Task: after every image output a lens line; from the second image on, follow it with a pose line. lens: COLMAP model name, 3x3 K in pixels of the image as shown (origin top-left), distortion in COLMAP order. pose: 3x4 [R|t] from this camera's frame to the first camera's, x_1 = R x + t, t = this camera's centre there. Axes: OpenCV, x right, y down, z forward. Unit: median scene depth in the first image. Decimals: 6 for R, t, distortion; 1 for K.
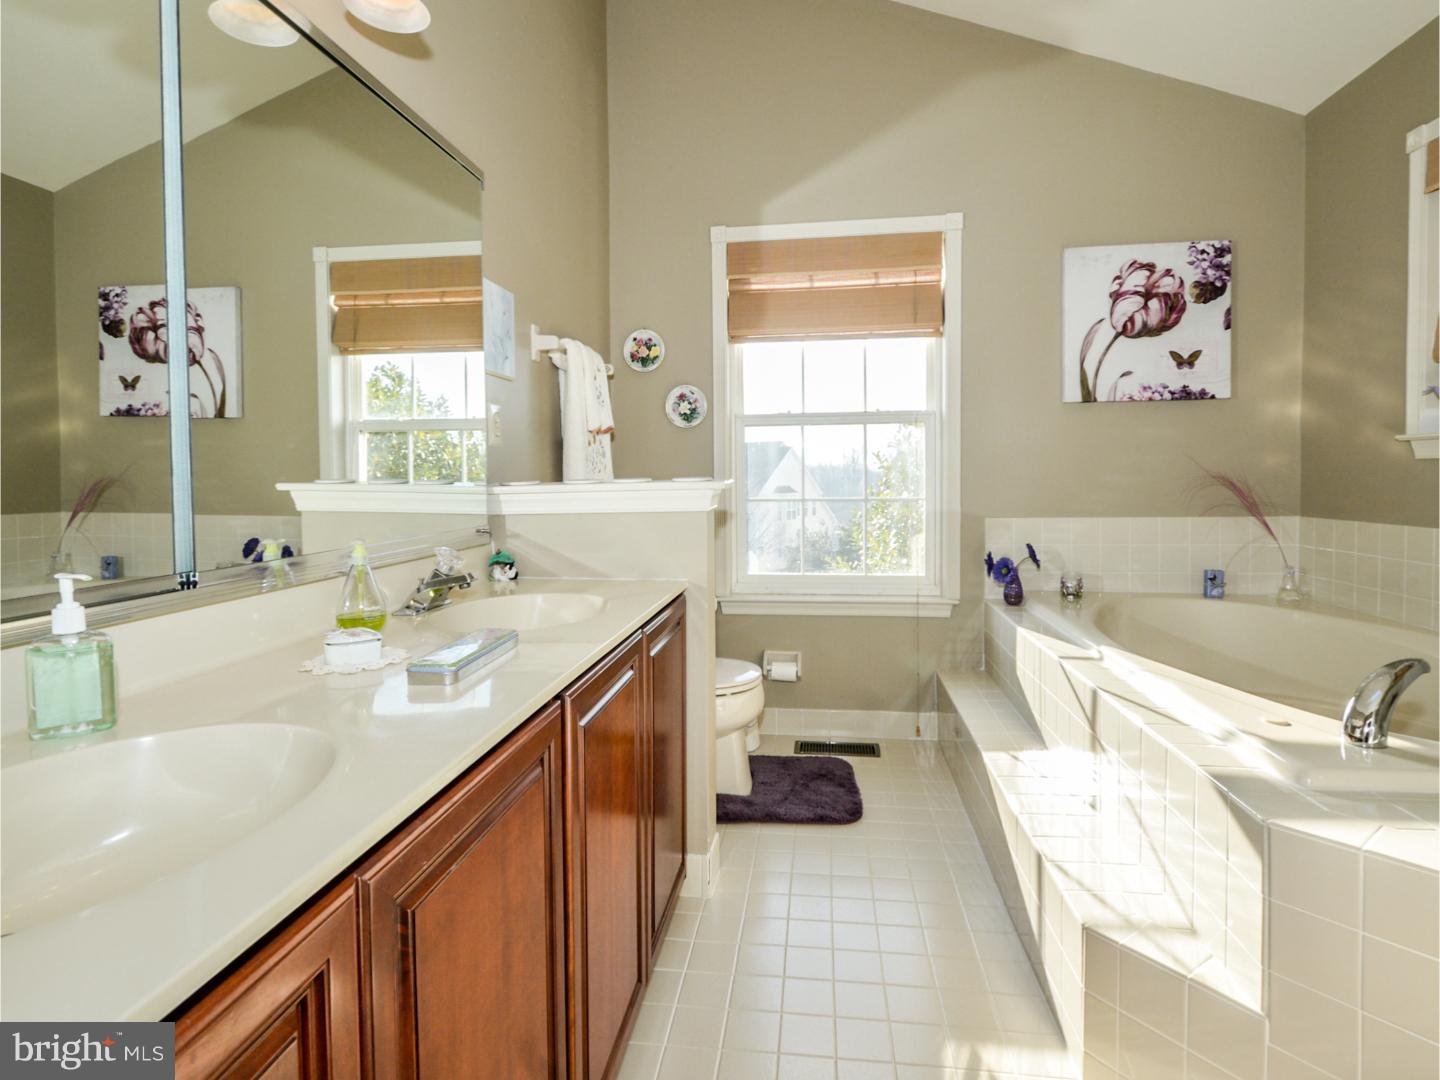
lens RADIAL K [[743.6, 0, 720.0], [0, 743.6, 500.6], [0, 0, 1]] dist [-0.001690, -0.002512]
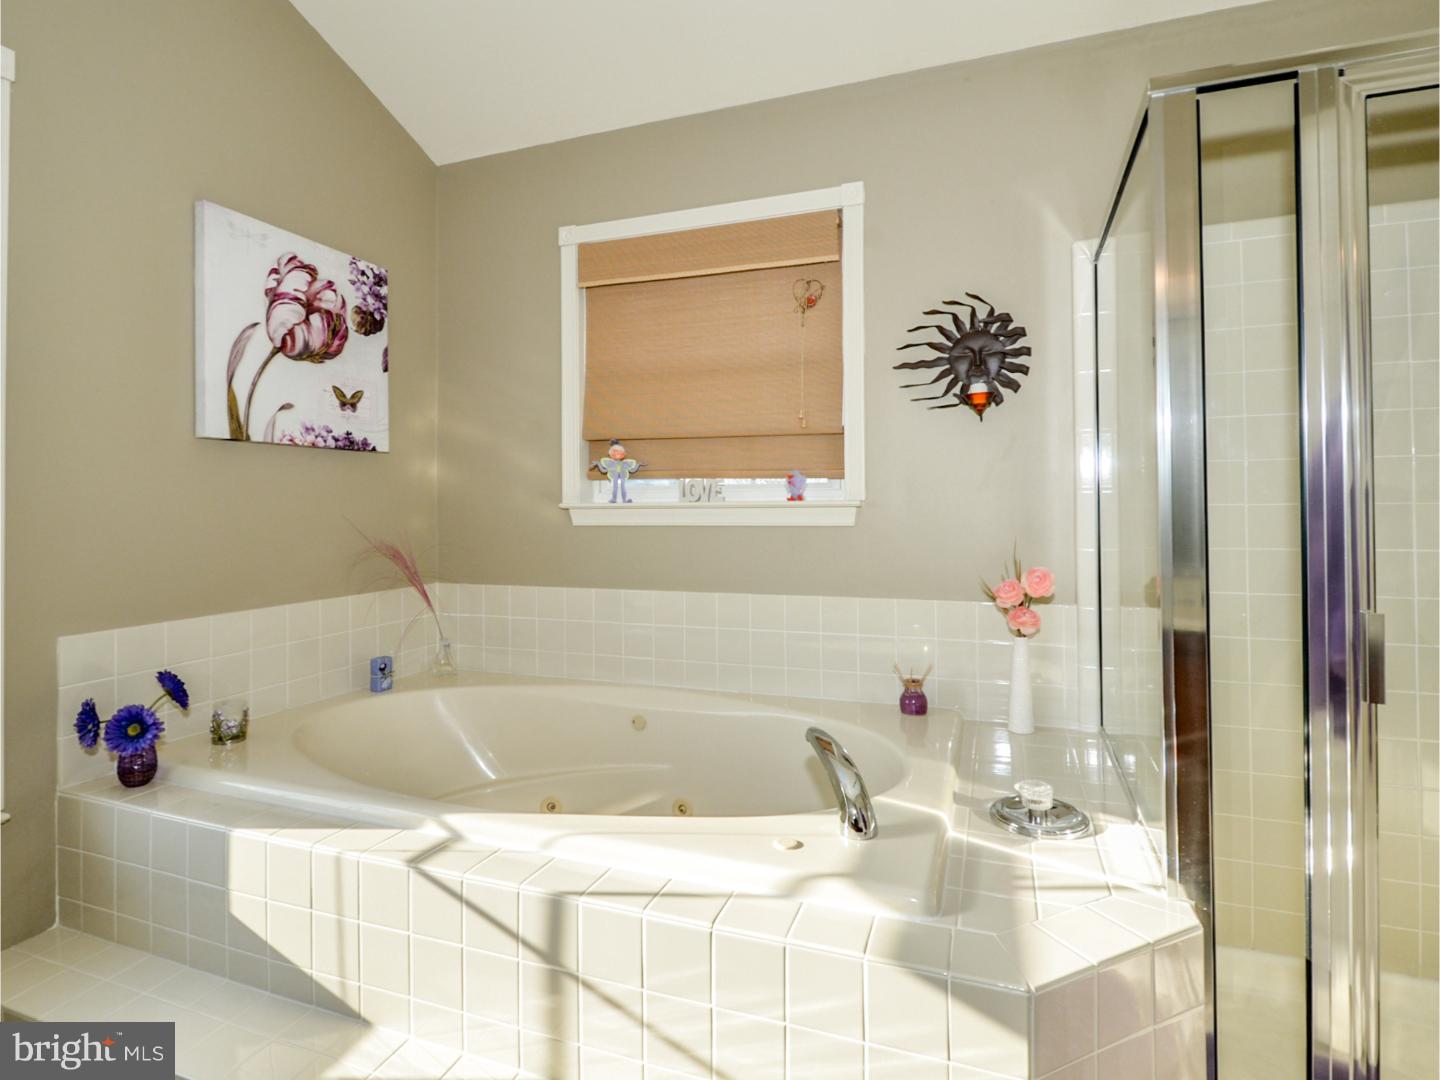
lens RADIAL K [[743.6, 0, 720.0], [0, 743.6, 500.6], [0, 0, 1]] dist [-0.001690, -0.002512]
pose [[0.212521, 0.017201, 0.977005, -0.068368], [0.037546, 0.998963, -0.025755, -0.045511], [-0.976435, 0.042156, 0.211655, 0.444213]]
